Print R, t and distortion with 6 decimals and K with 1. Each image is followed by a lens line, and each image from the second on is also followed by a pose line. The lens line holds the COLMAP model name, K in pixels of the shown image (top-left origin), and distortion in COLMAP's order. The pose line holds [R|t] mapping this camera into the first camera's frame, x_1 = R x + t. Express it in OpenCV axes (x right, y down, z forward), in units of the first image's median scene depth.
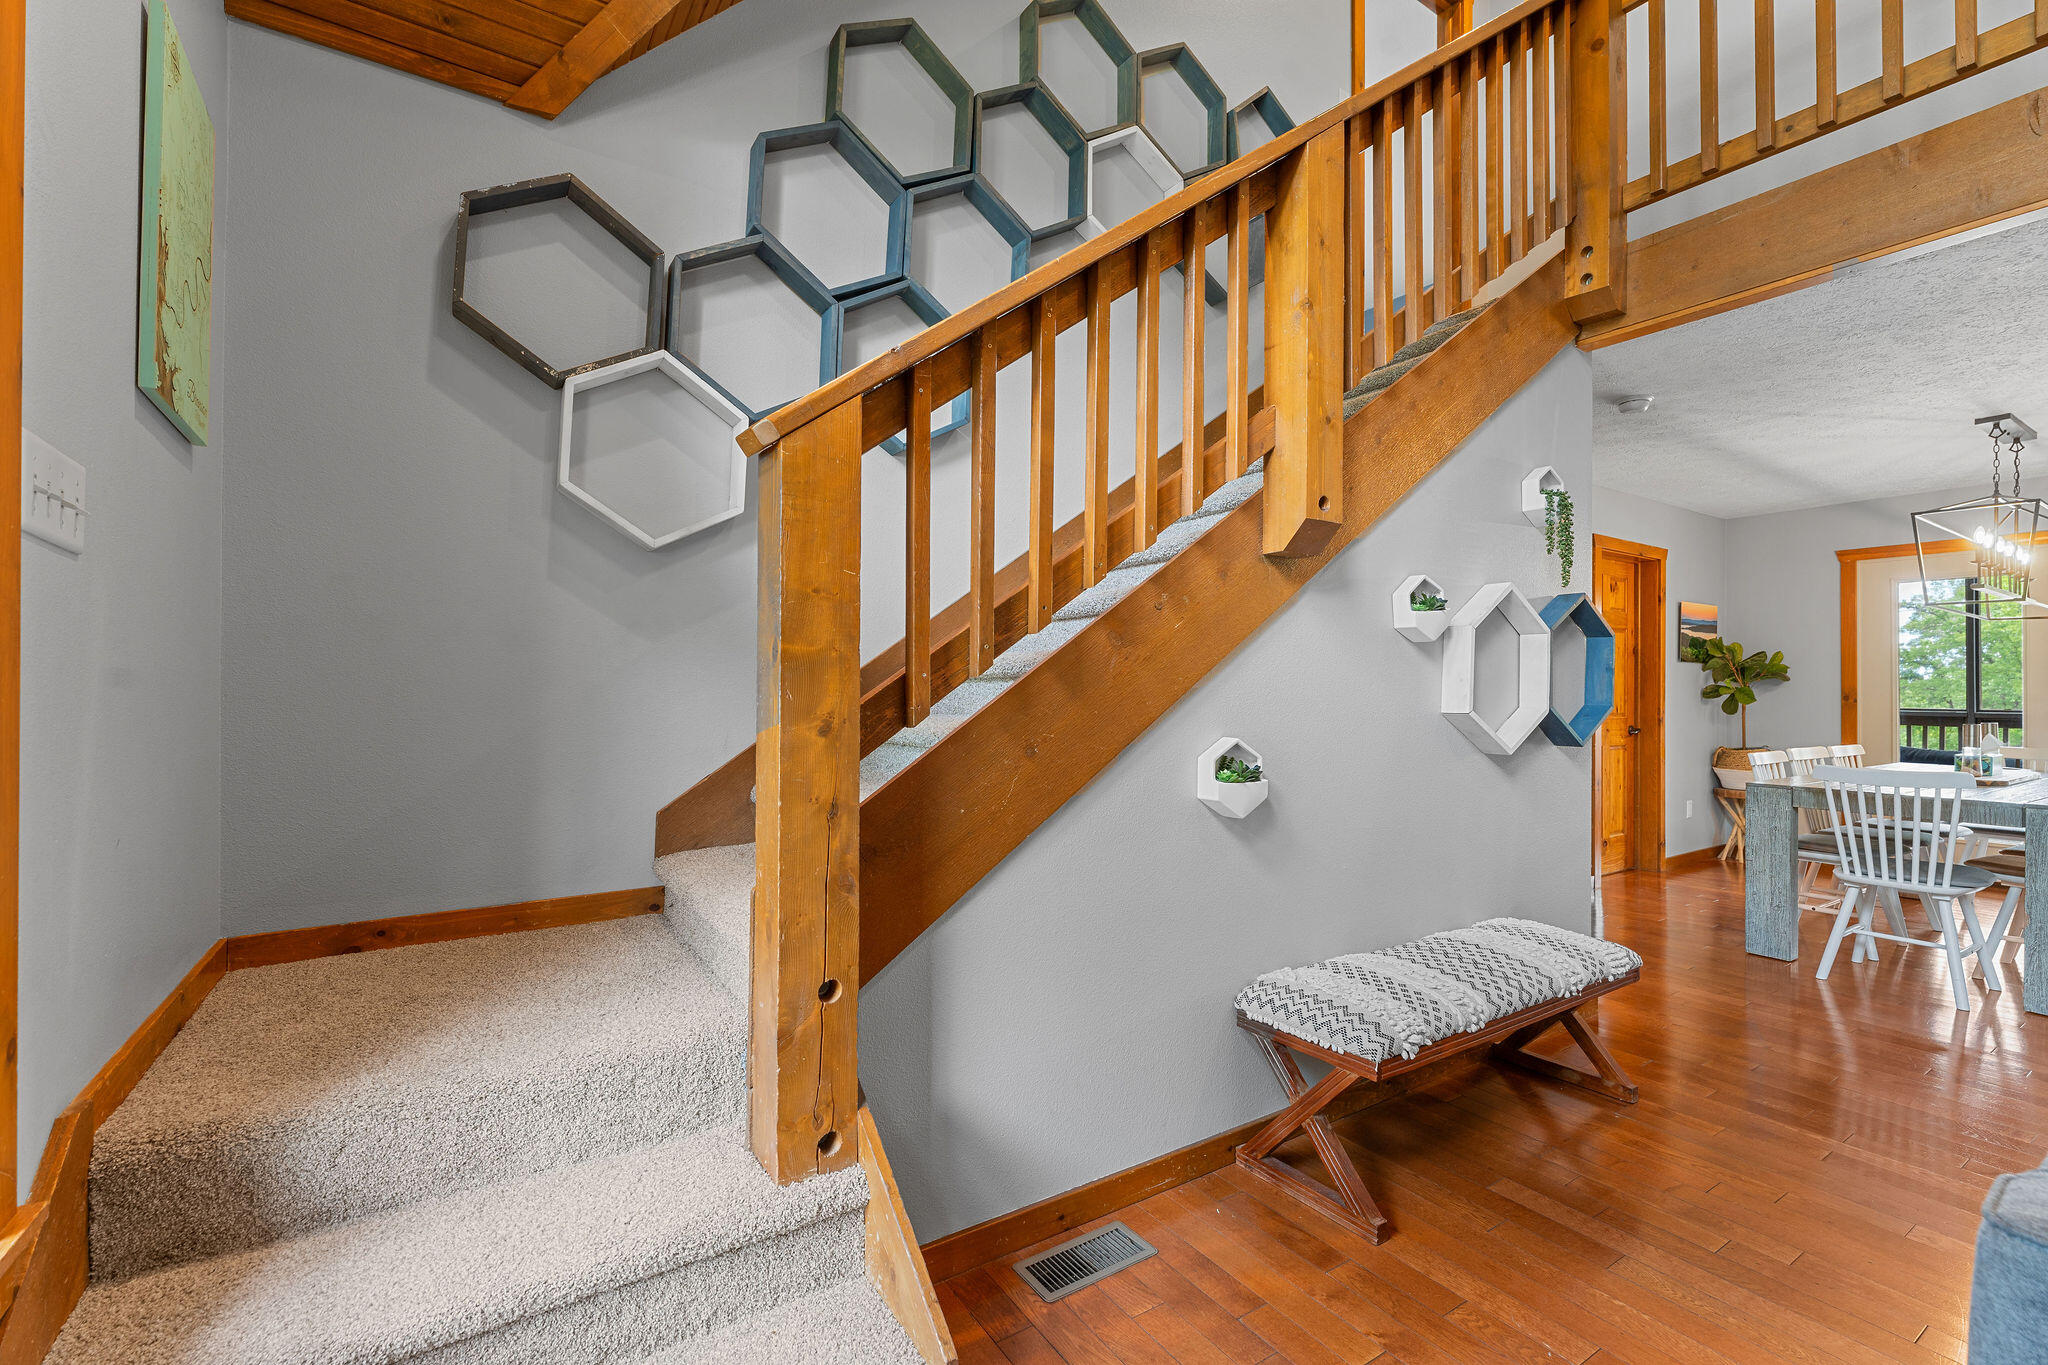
lens RADIAL K [[884.8, 0, 1024.8], [0, 884.8, 686.1], [0, 0, 1]] dist [0.010813, 0.000048]
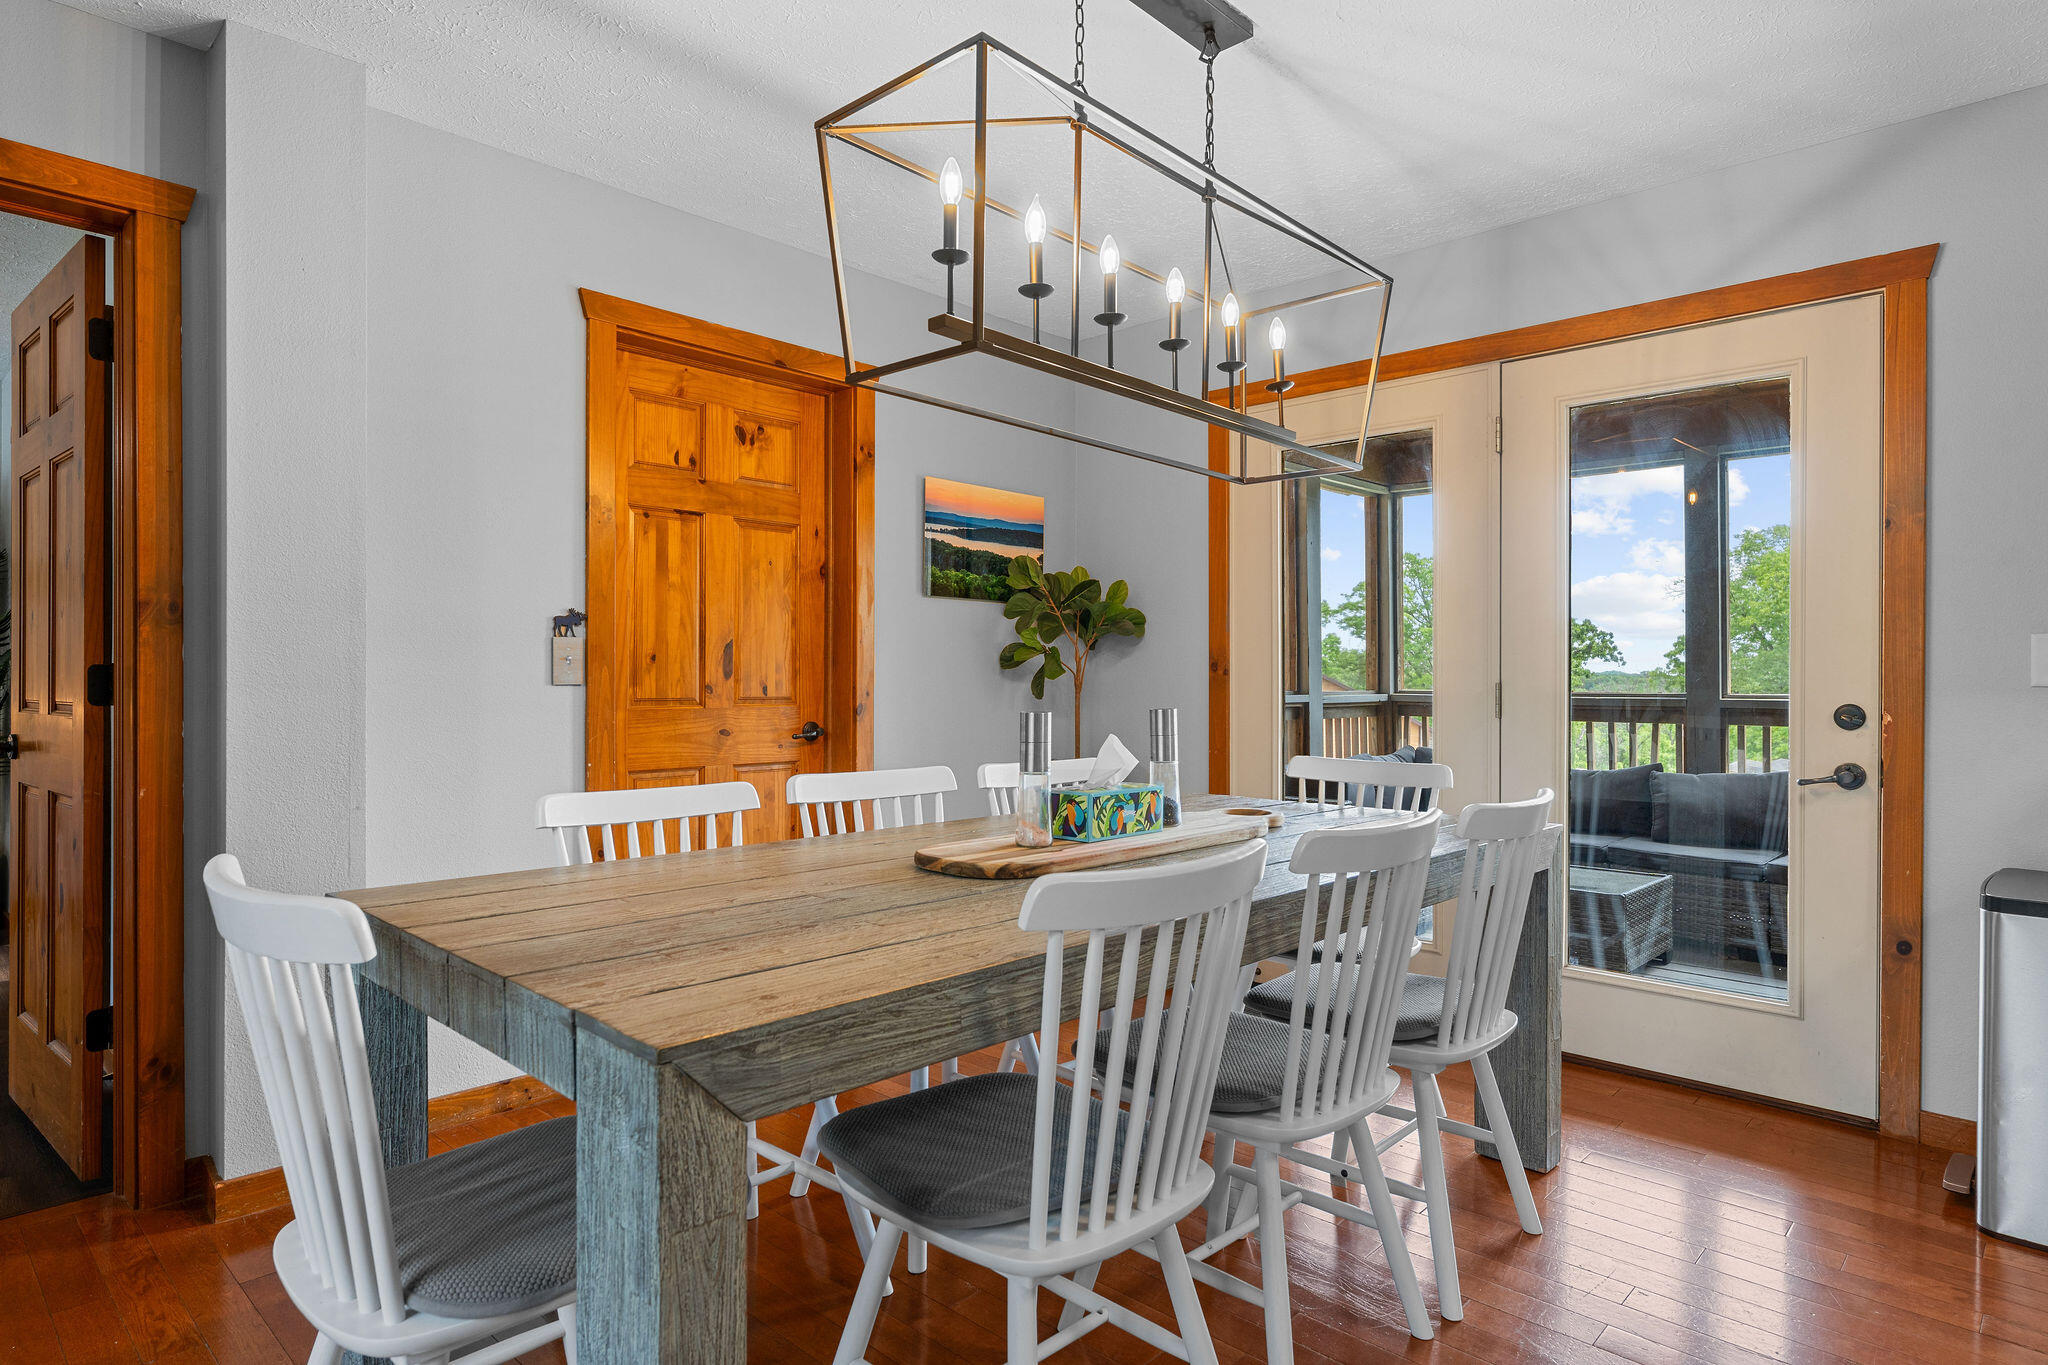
lens RADIAL K [[1125.0, 0, 1022.5], [0, 1125.0, 683.3], [0, 0, 1]] dist [-0.000656, -0.000023]
pose [[0.979120, 0.003845, 0.203249, 0.647639], [-0.005664, 0.999949, 0.008371, 0.015832], [-0.203206, -0.009347, 0.979091, 0.360107]]
